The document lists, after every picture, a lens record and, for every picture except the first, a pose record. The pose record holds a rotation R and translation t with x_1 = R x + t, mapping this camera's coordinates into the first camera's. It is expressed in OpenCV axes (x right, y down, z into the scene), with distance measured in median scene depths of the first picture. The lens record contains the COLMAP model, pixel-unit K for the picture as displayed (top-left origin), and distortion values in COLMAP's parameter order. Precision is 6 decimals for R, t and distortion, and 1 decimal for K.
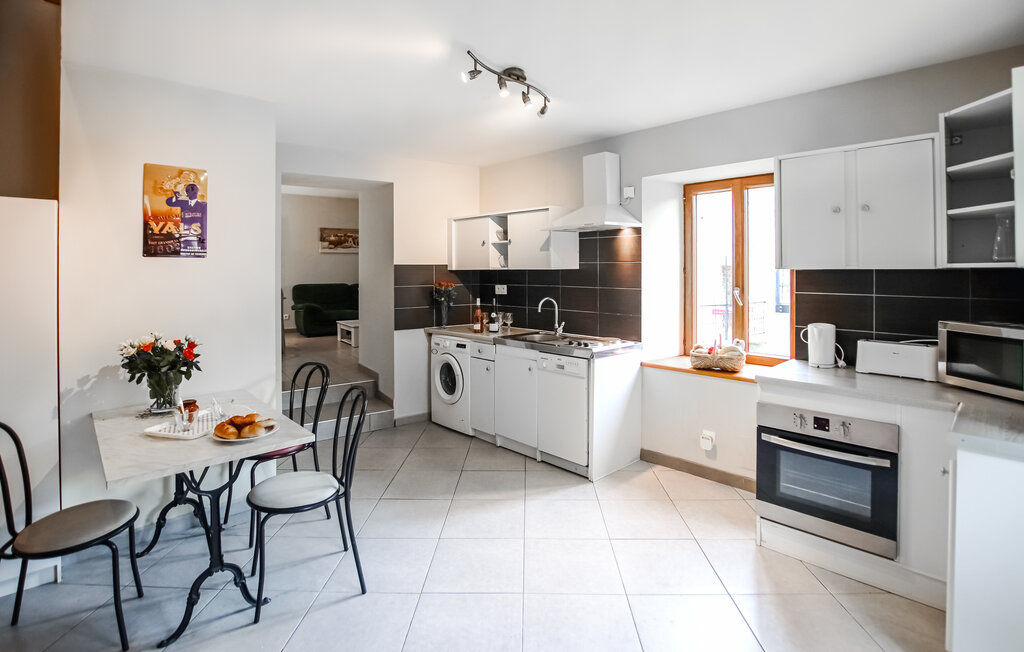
lens RADIAL K [[515.1, 0, 528.6], [0, 515.1, 267.3], [0, 0, 1]] dist [-0.035970, 0.000638]
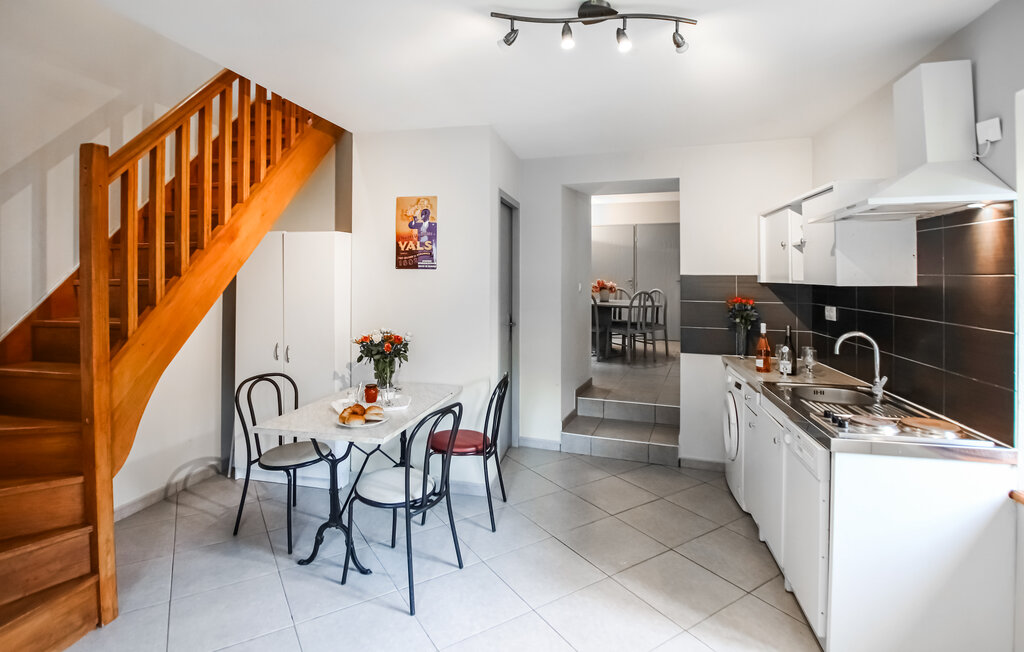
lens RADIAL K [[515.1, 0, 528.6], [0, 515.1, 267.3], [0, 0, 1]] dist [-0.035970, 0.000638]
pose [[0.534483, -0.002421, -0.845176, 0.432447], [-0.005620, 0.999964, -0.006418, -0.014608], [0.845160, 0.008180, 0.534450, 0.460803]]
